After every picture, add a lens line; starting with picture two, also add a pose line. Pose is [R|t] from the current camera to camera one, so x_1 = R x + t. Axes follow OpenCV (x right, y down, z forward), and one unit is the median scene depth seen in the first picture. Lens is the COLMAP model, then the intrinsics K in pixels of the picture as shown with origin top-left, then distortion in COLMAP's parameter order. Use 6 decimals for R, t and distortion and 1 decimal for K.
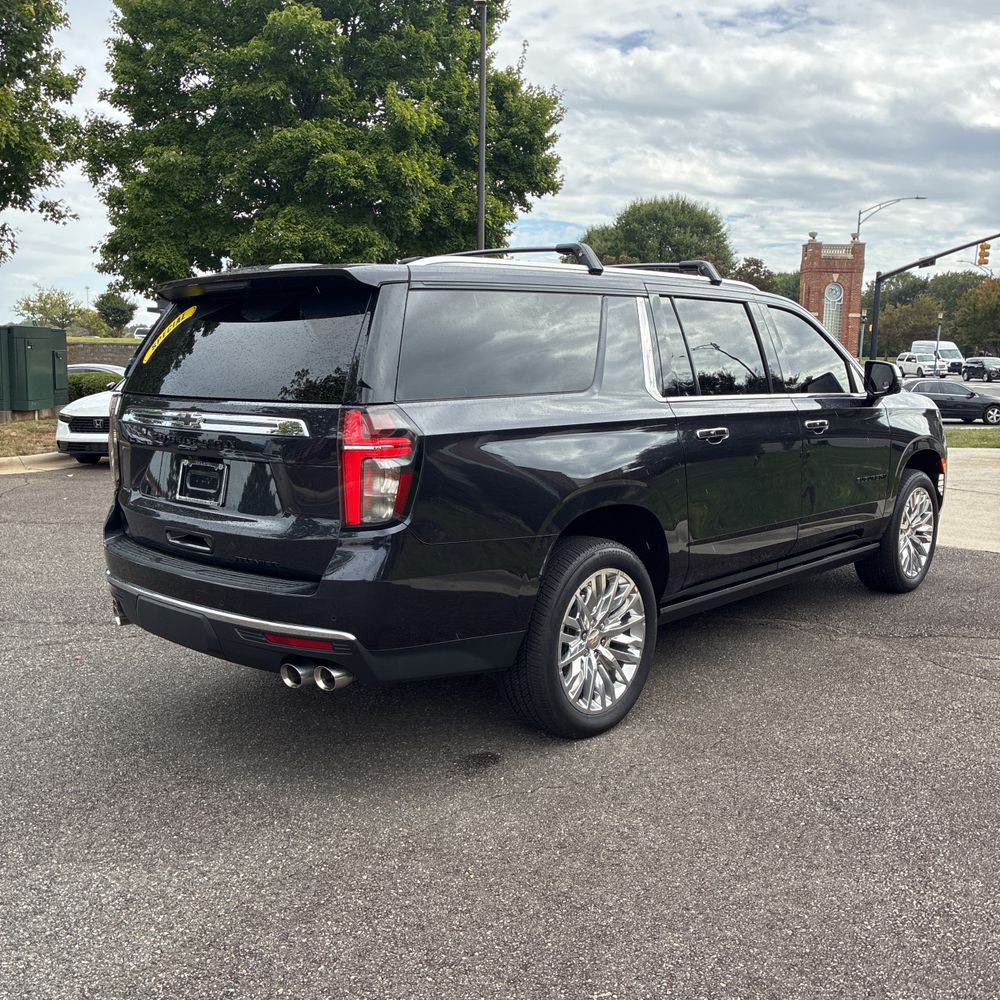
lens RADIAL K [[1006.2, 0, 495.5], [0, 1006.2, 505.3], [0, 0, 1]] dist [0.014959, 0.000000]
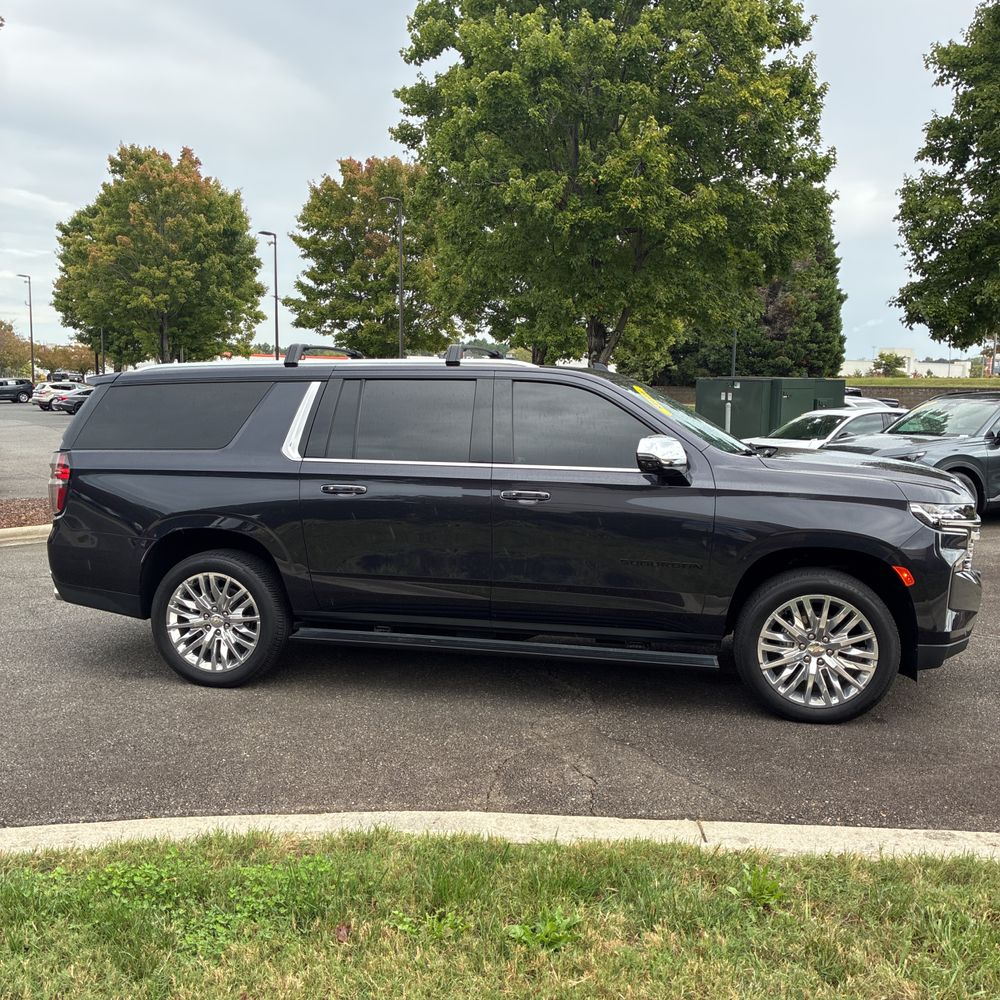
lens RADIAL K [[1006.2, 0, 496.0], [0, 1006.2, 498.3], [0, 0, 1]] dist [0.014959, 0.000000]
pose [[0.518661, 0.087552, -0.850486, 0.335466], [-0.125790, 0.991732, 0.025381, -0.028299], [0.845676, 0.093819, 0.525386, 0.124493]]
